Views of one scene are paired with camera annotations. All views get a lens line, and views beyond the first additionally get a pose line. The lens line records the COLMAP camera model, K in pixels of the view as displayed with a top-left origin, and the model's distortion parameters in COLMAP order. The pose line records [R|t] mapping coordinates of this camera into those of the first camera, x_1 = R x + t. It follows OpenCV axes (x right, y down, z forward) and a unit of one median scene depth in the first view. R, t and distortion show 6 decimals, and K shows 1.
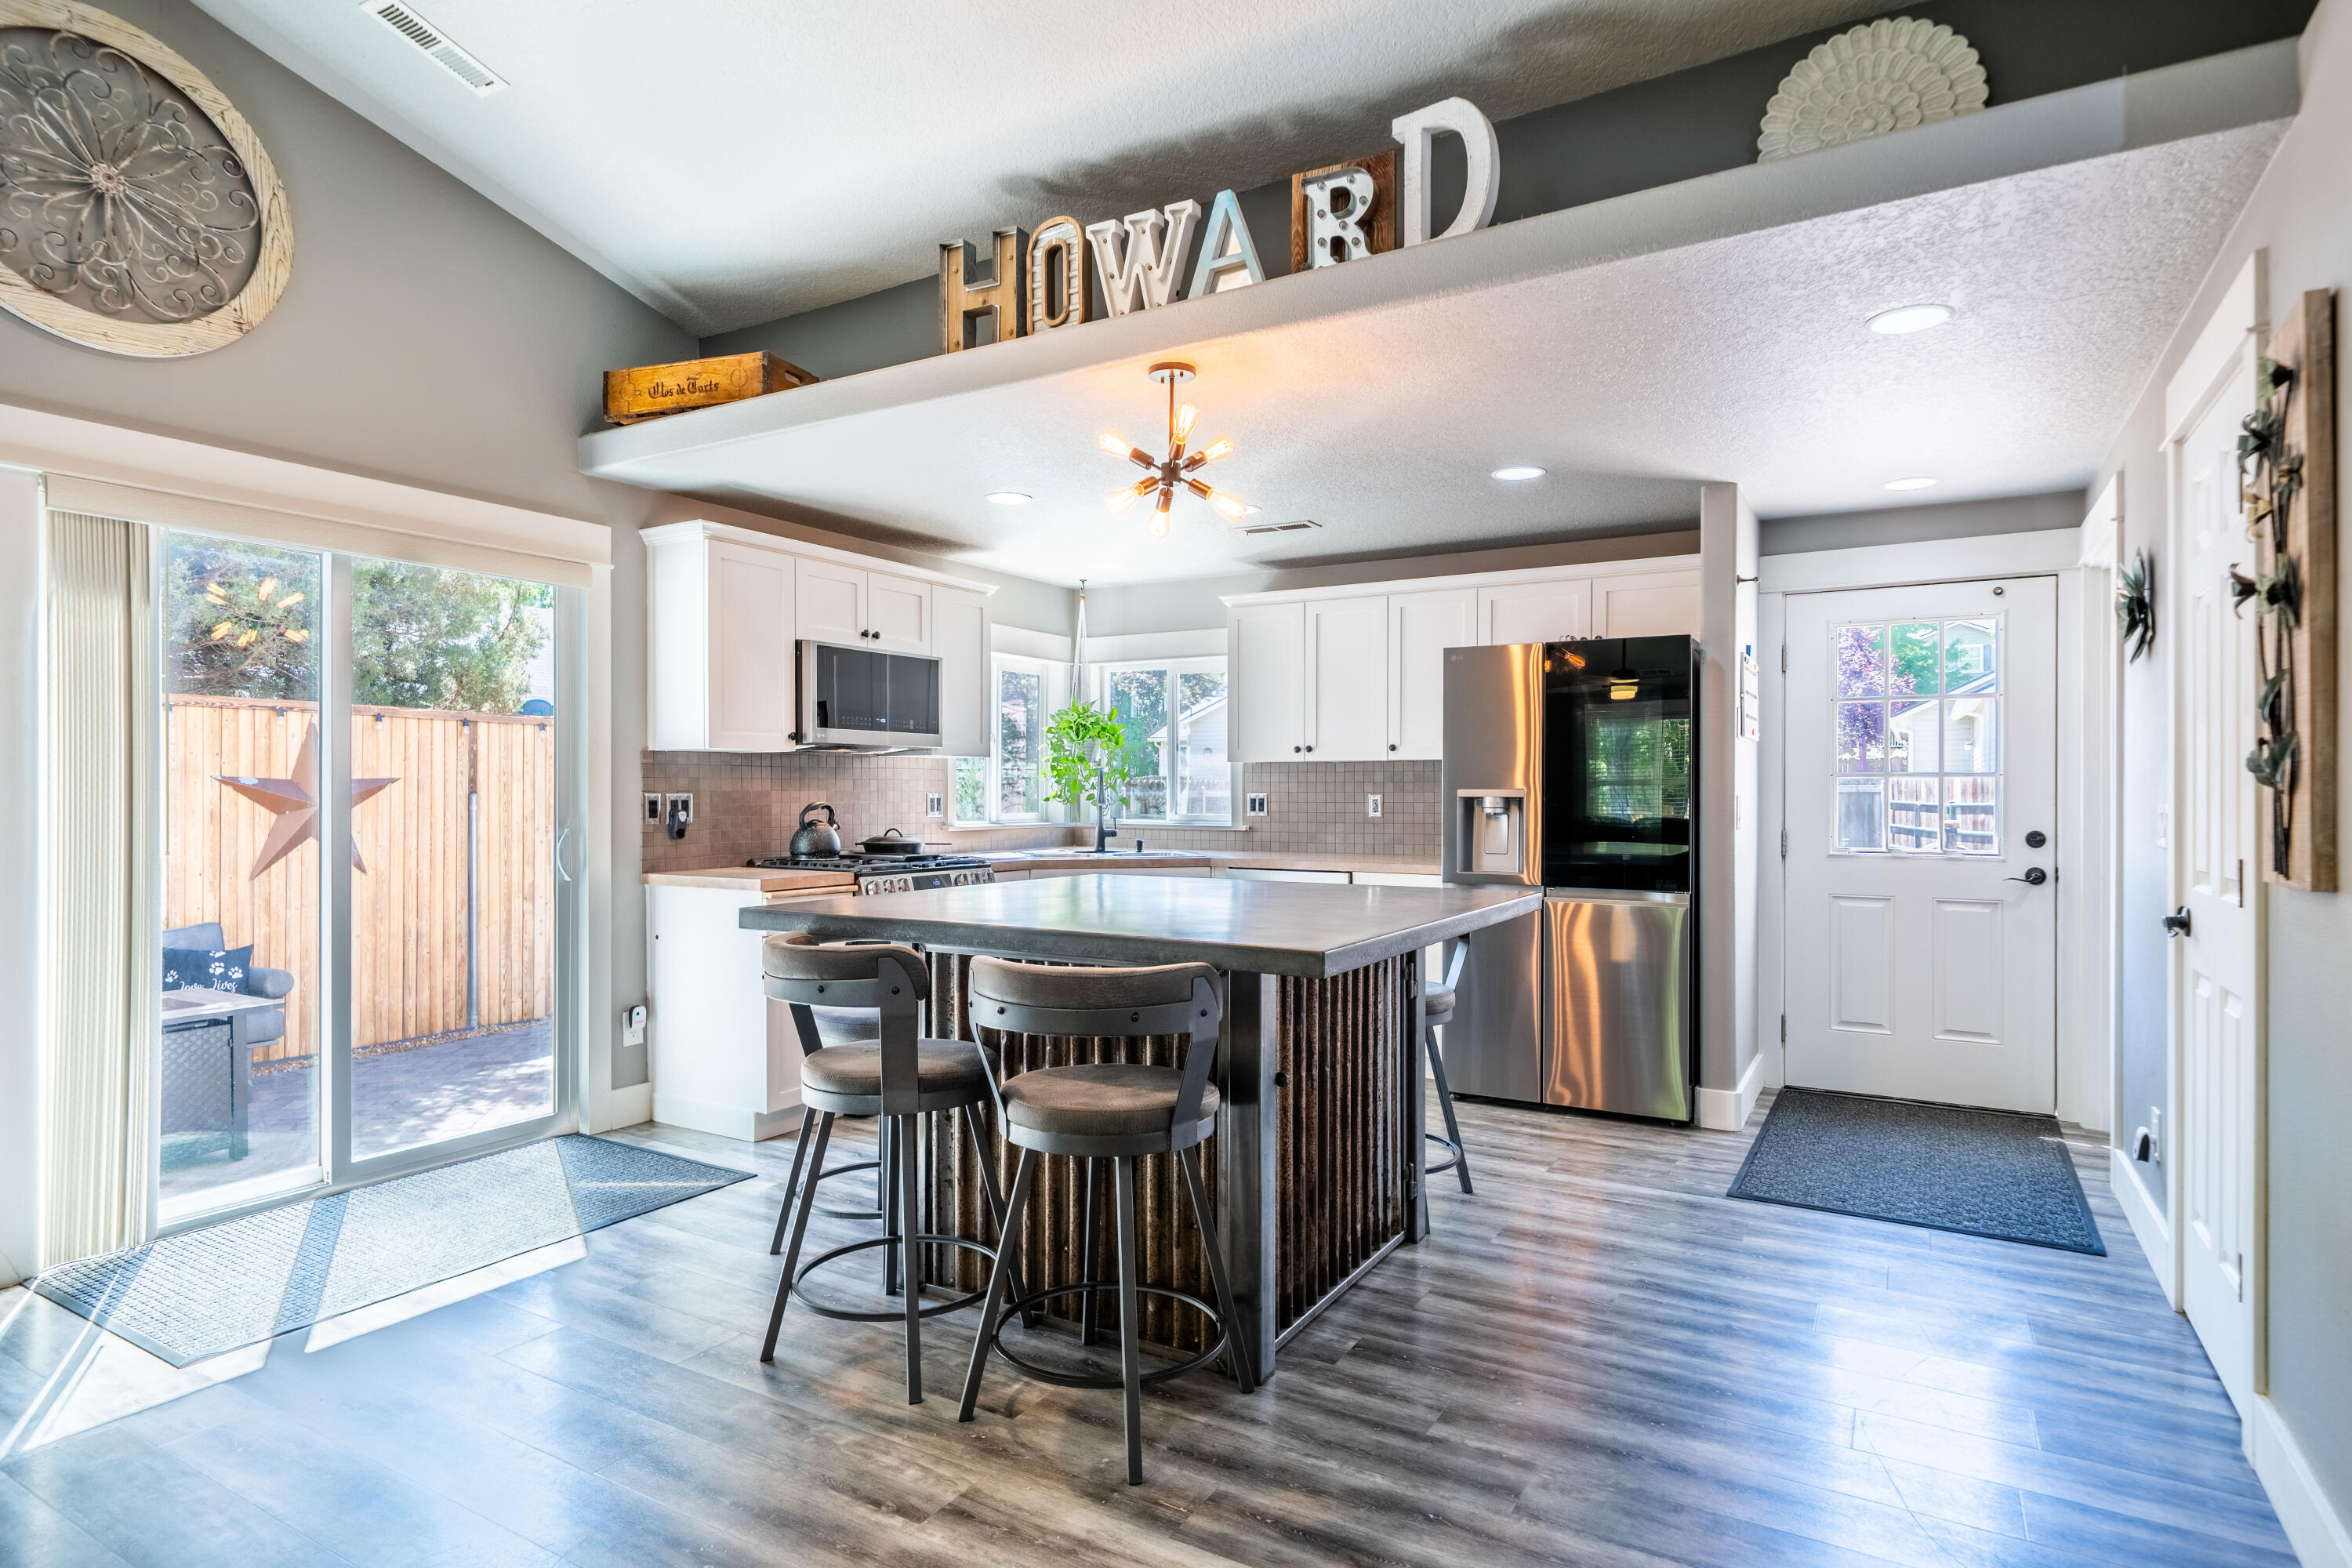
lens RADIAL K [[1232.8, 0, 1194.2], [0, 1232.8, 785.3], [0, 0, 1]] dist [0.000937, 0.001363]
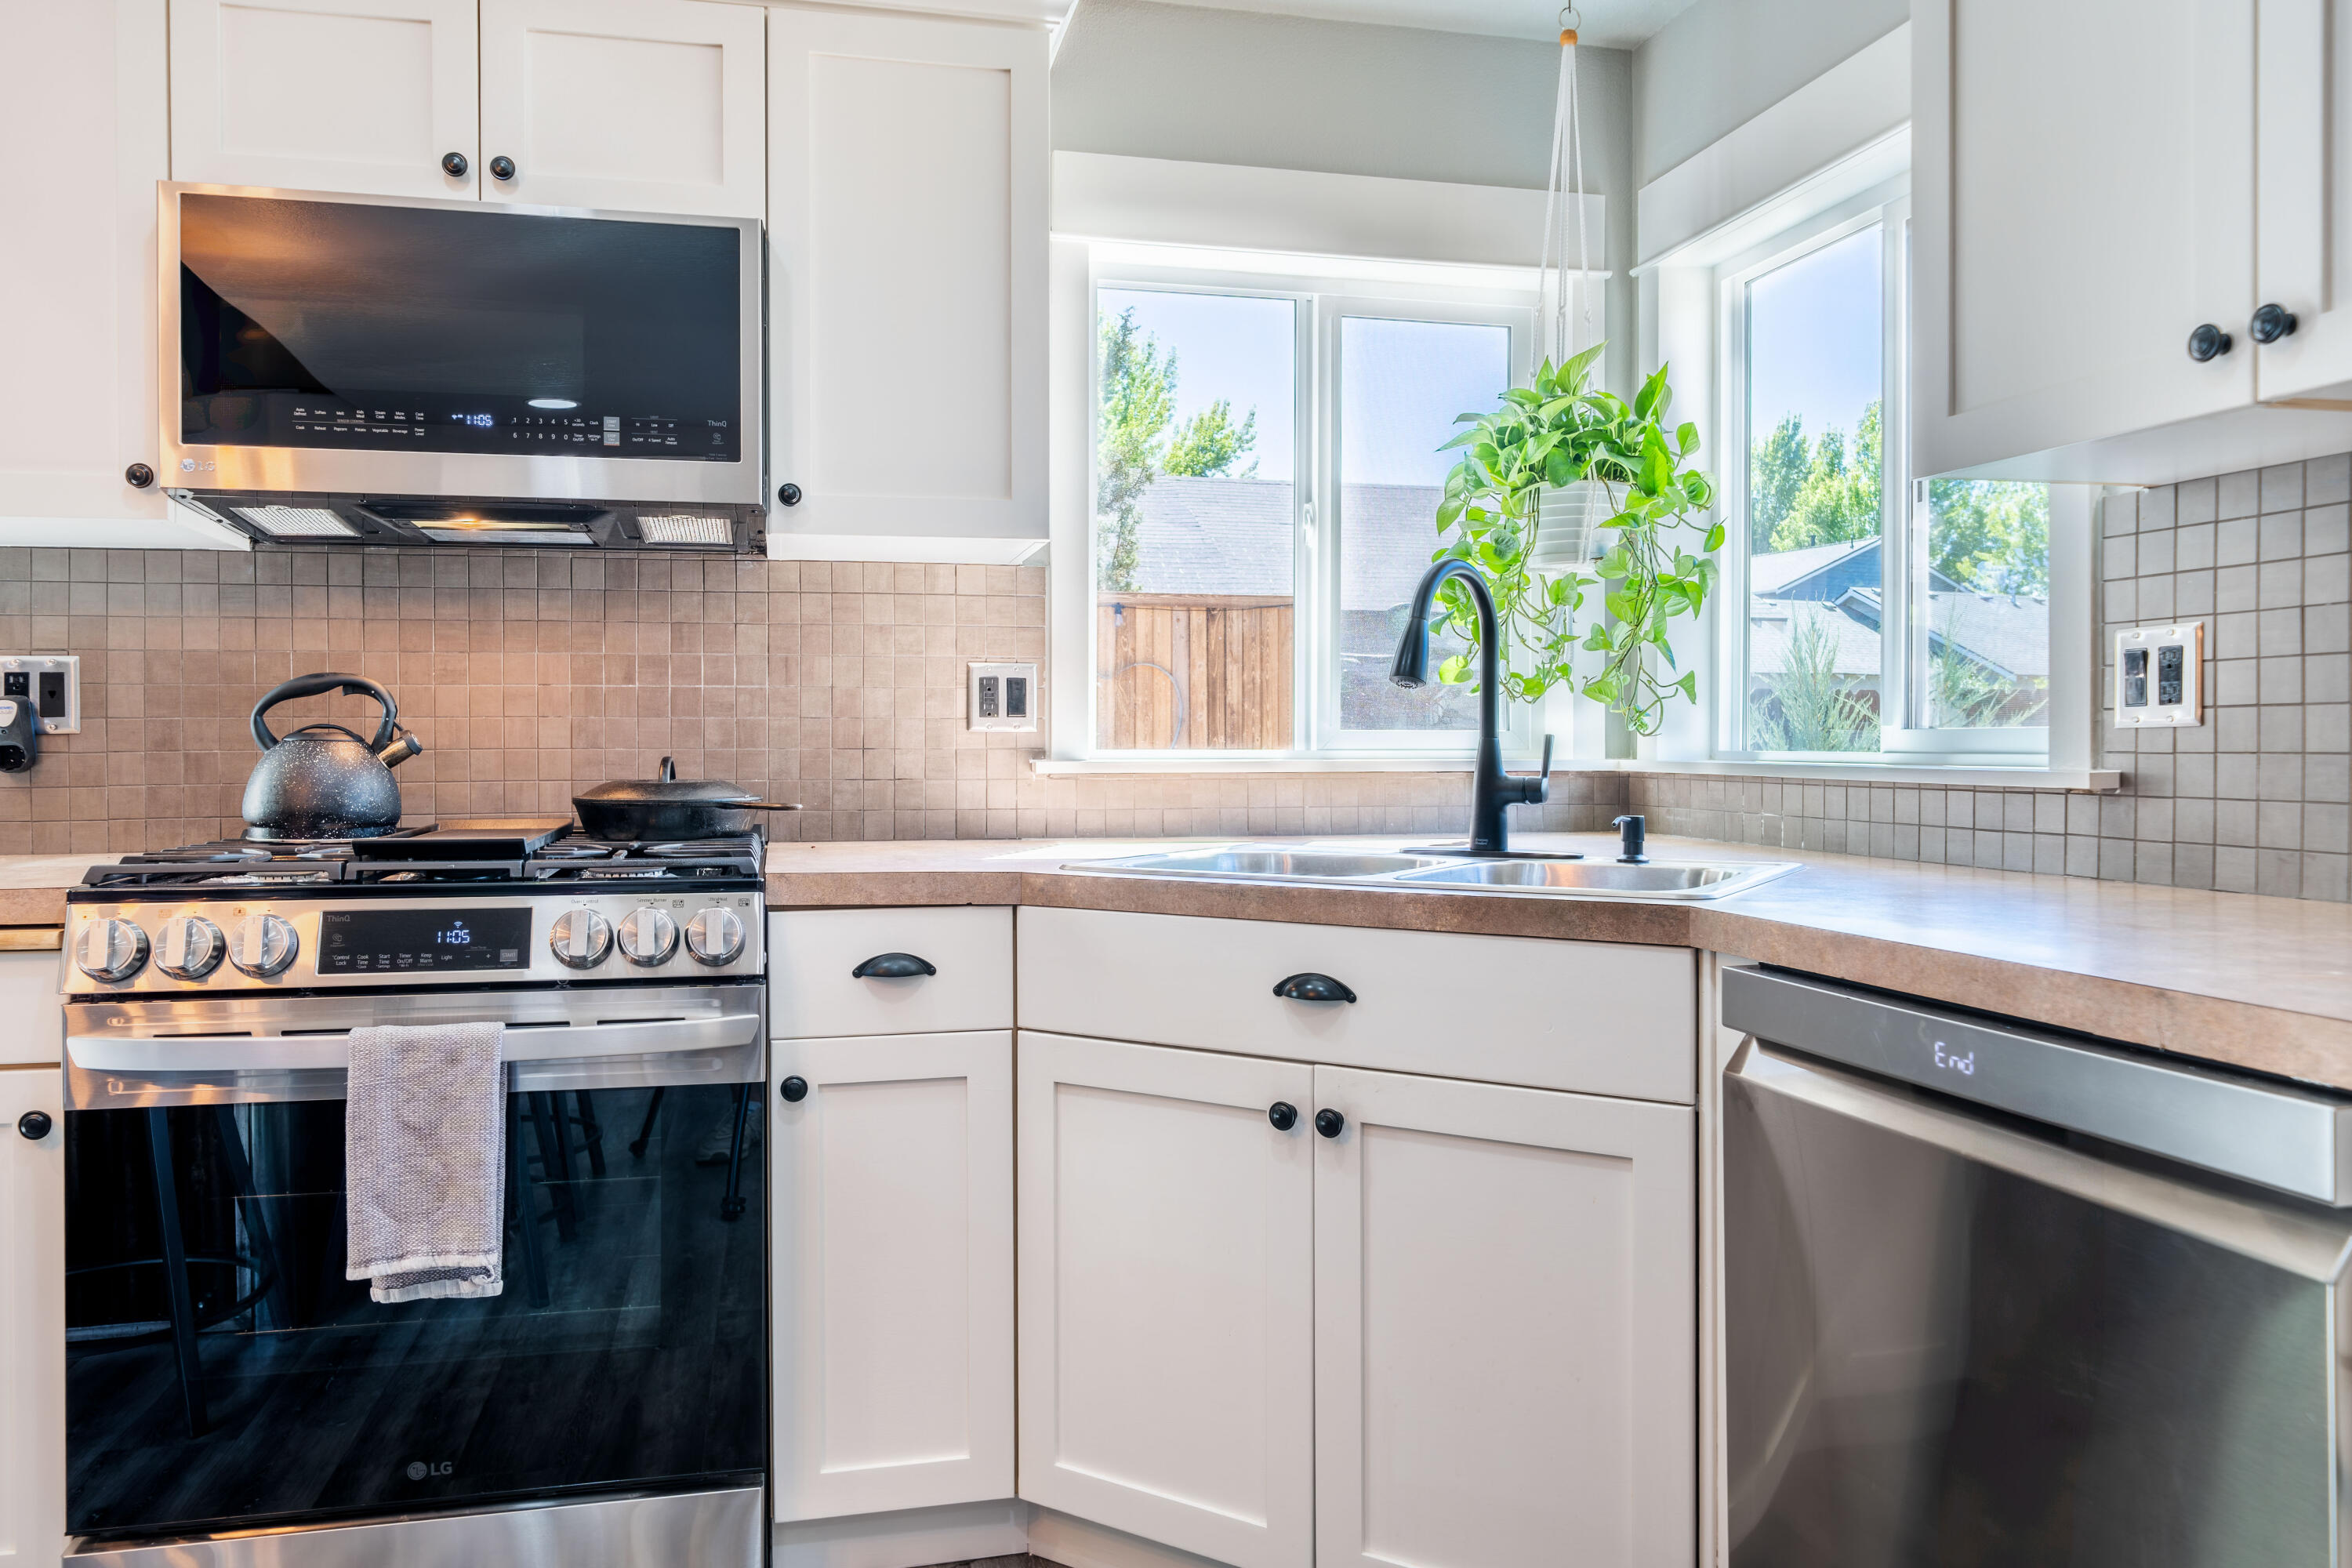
lens RADIAL K [[1594.7, 0, 1113.6], [0, 1594.7, 757.7], [0, 0, 1]] dist [0.014771, -0.015433]
pose [[0.674742, 0.004825, -0.738038, 0.166331], [0.006692, 0.999898, 0.012655, 0.031169], [0.738023, -0.013478, 0.674641, 0.812727]]
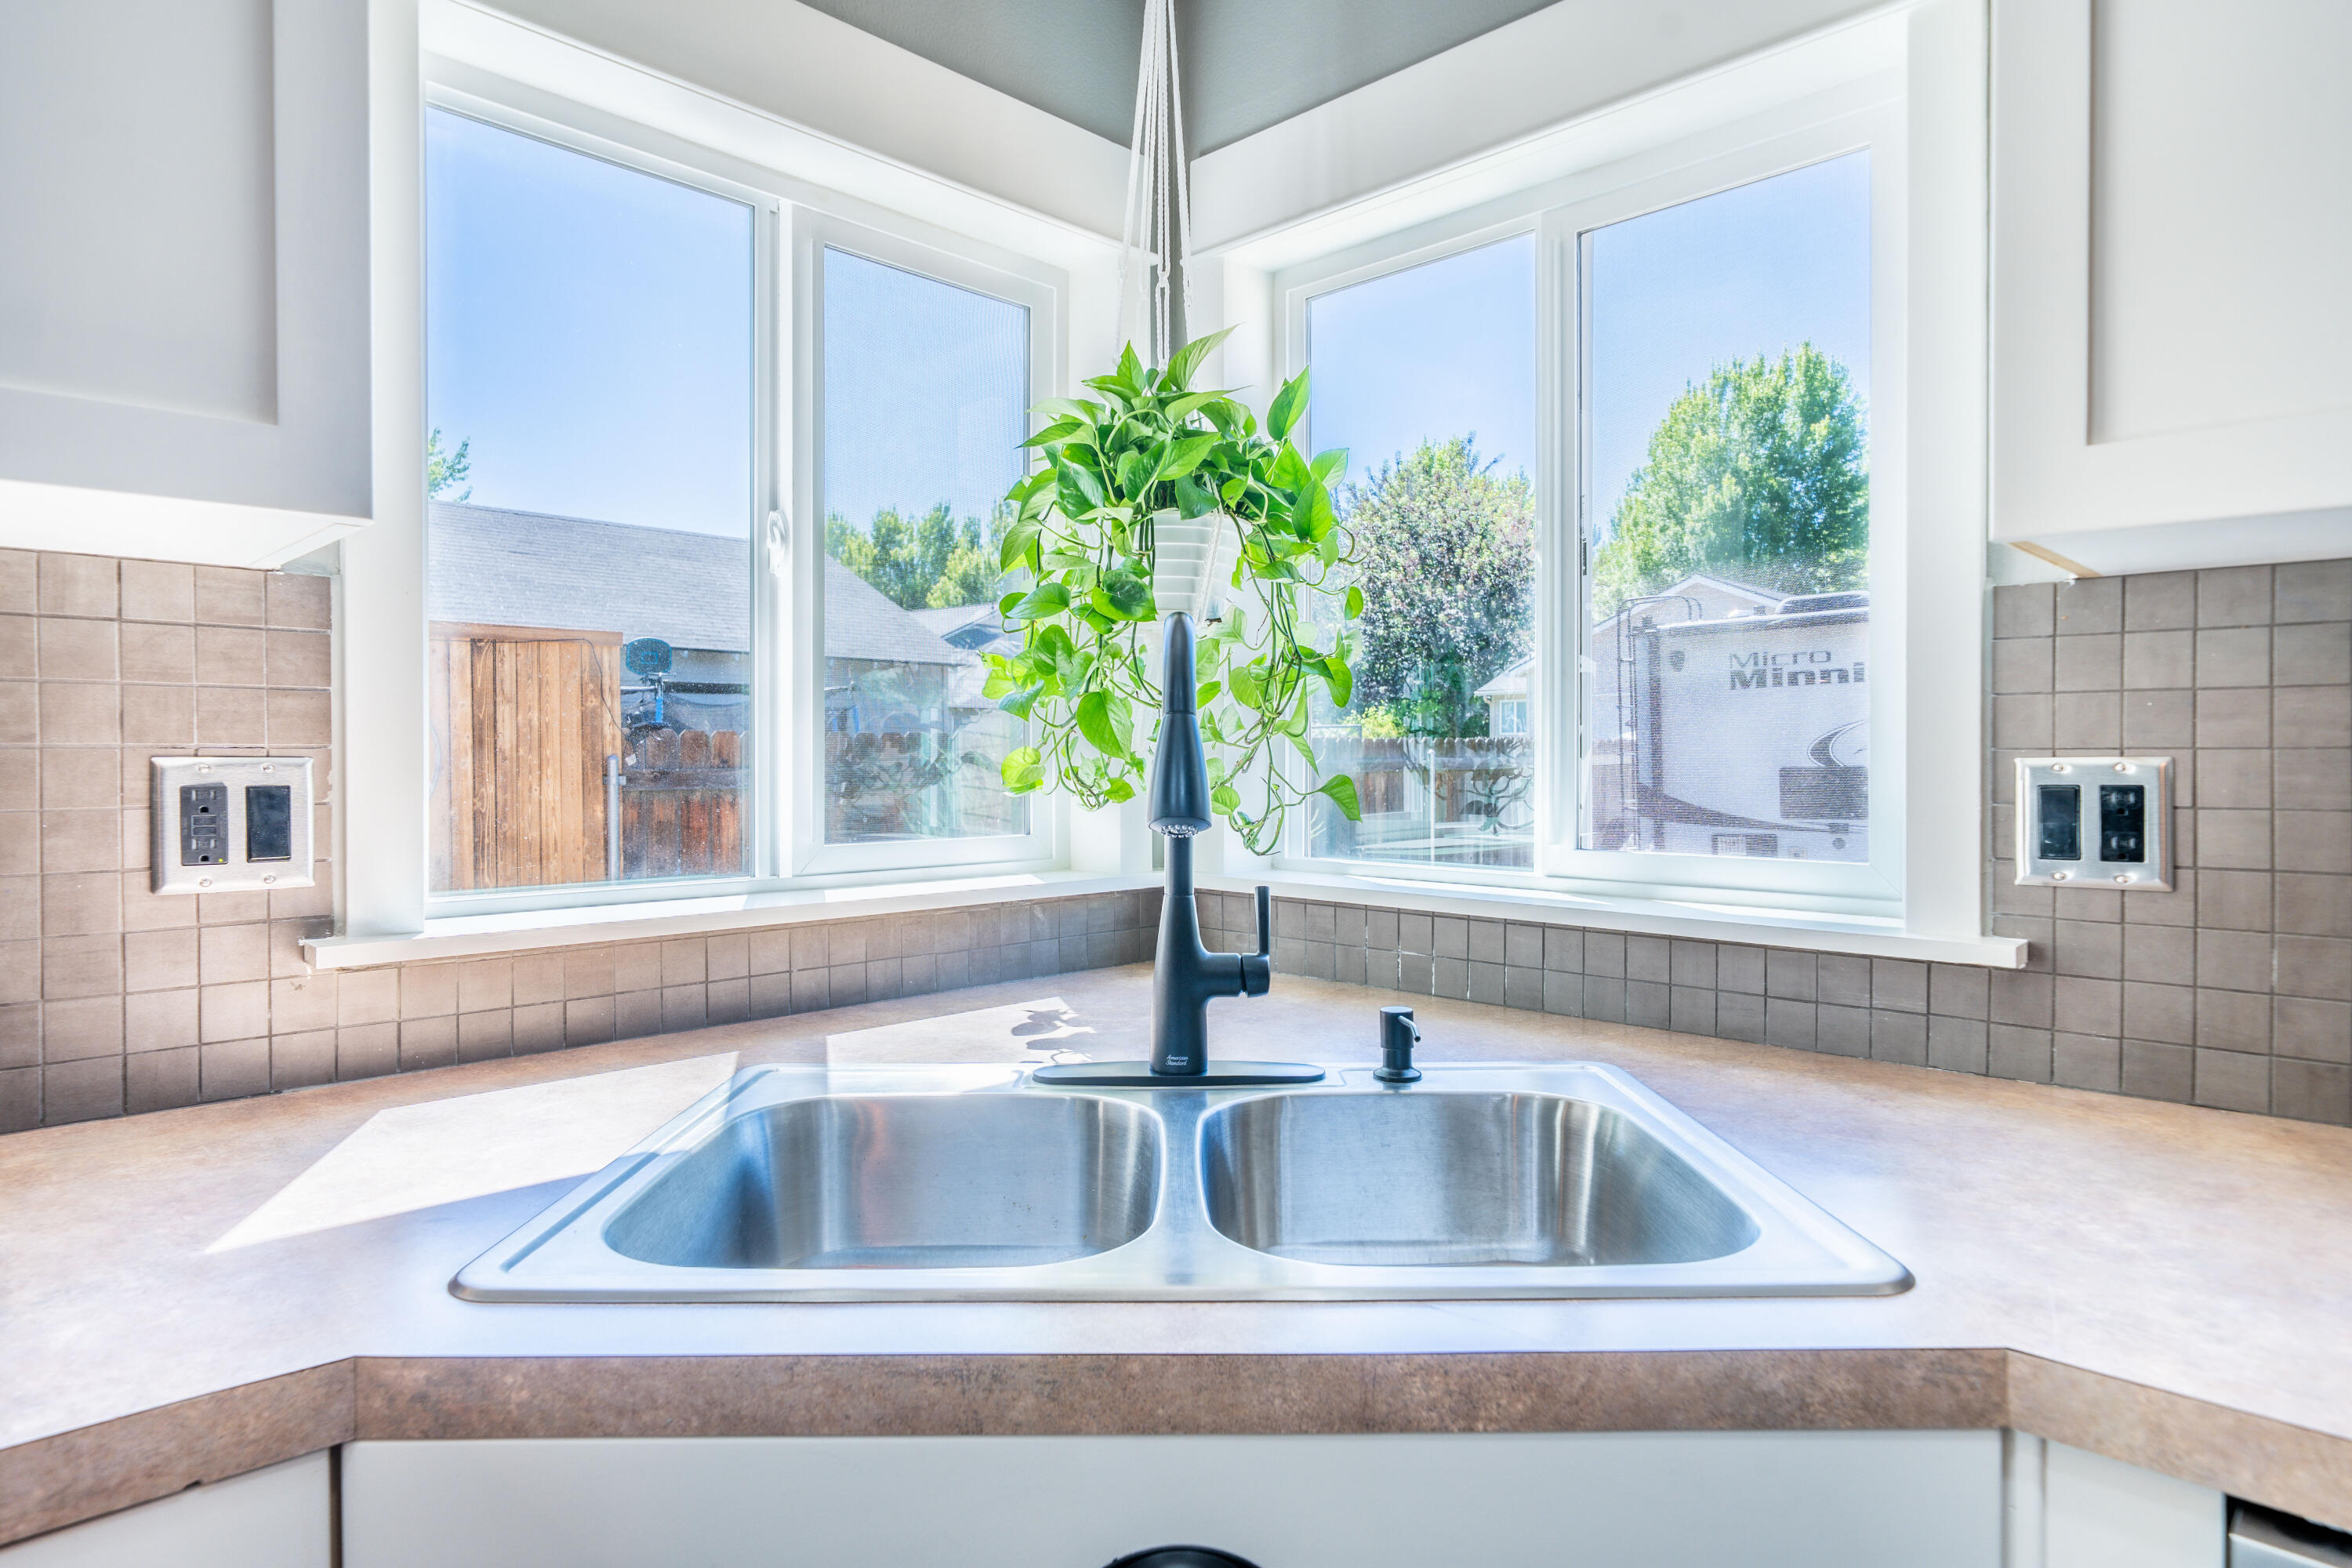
lens RADIAL K [[1351.6, 0, 1186.8], [0, 1351.6, 780.0], [0, 0, 1]] dist [-0.014524, 0.005802]
pose [[0.969056, 0.000782, -0.246840, -0.030110], [0.004657, 0.999759, 0.021447, 0.006500], [0.246797, -0.021933, 0.968819, 0.956968]]
